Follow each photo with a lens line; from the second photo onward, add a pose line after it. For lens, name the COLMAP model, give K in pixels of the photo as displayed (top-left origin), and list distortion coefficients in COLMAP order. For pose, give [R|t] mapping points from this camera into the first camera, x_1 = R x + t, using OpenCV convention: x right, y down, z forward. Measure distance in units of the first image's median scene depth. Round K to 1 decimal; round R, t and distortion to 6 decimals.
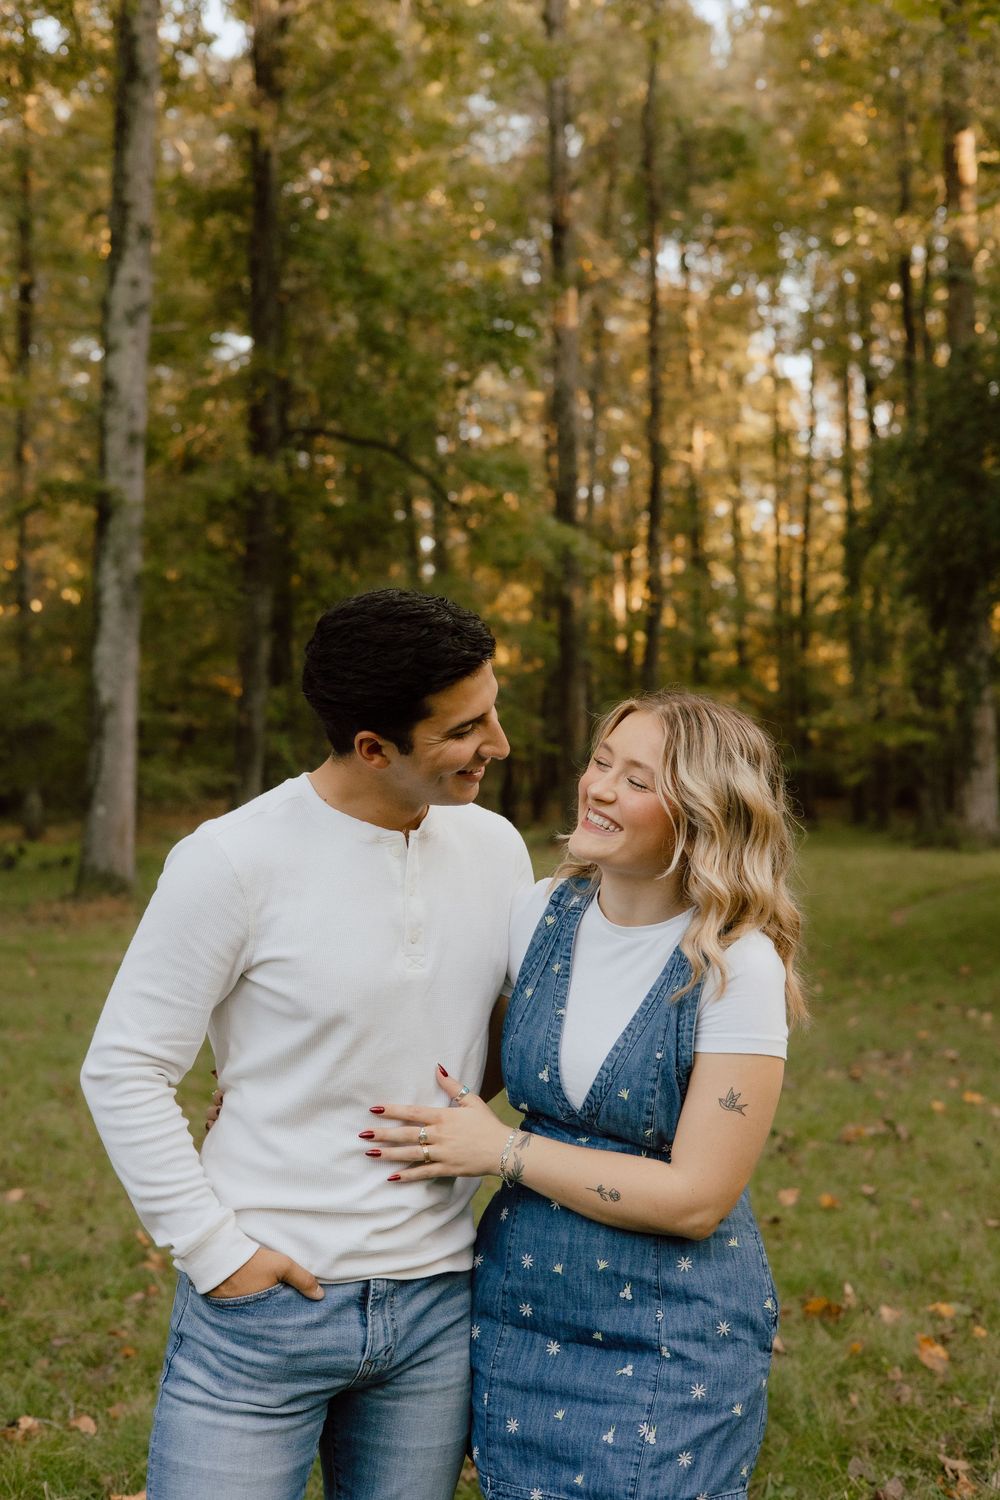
lens RADIAL K [[1874.9, 0, 500.0], [0, 1874.9, 750.0], [0, 0, 1]] dist [-0.023062, -0.024311]
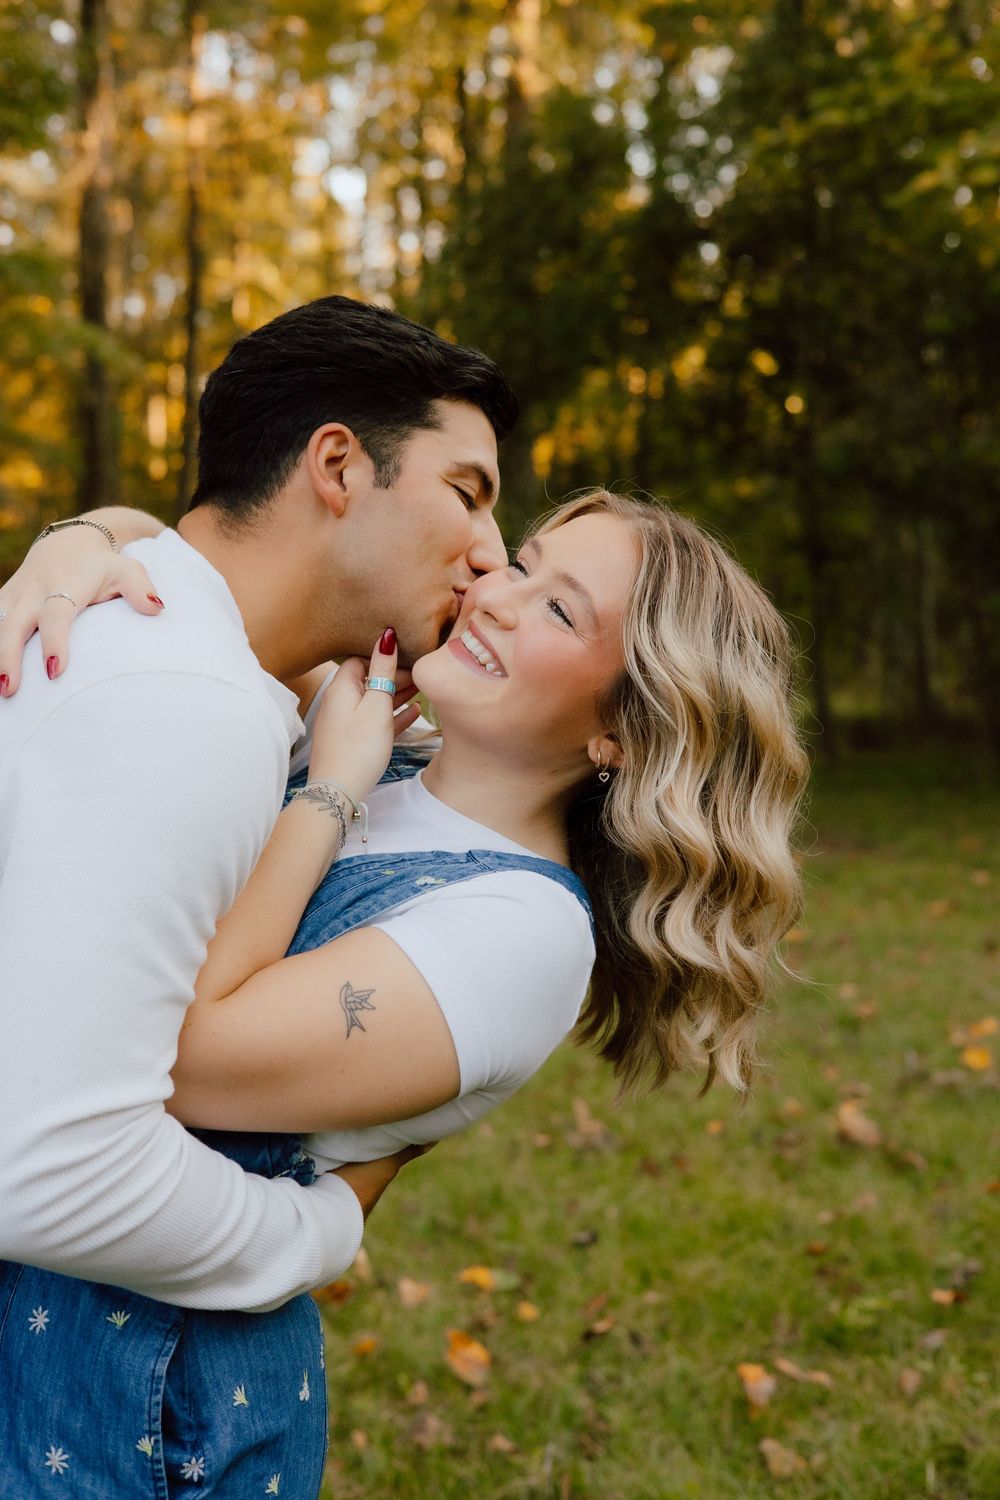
lens RADIAL K [[1874.9, 0, 500.0], [0, 1874.9, 750.0], [0, 0, 1]] dist [-0.023062, -0.024311]
pose [[0.970961, 0.006324, 0.239153, 0.051069], [-0.027195, 0.996089, 0.084071, 0.015285], [-0.237686, -0.088133, 0.967336, 0.235642]]
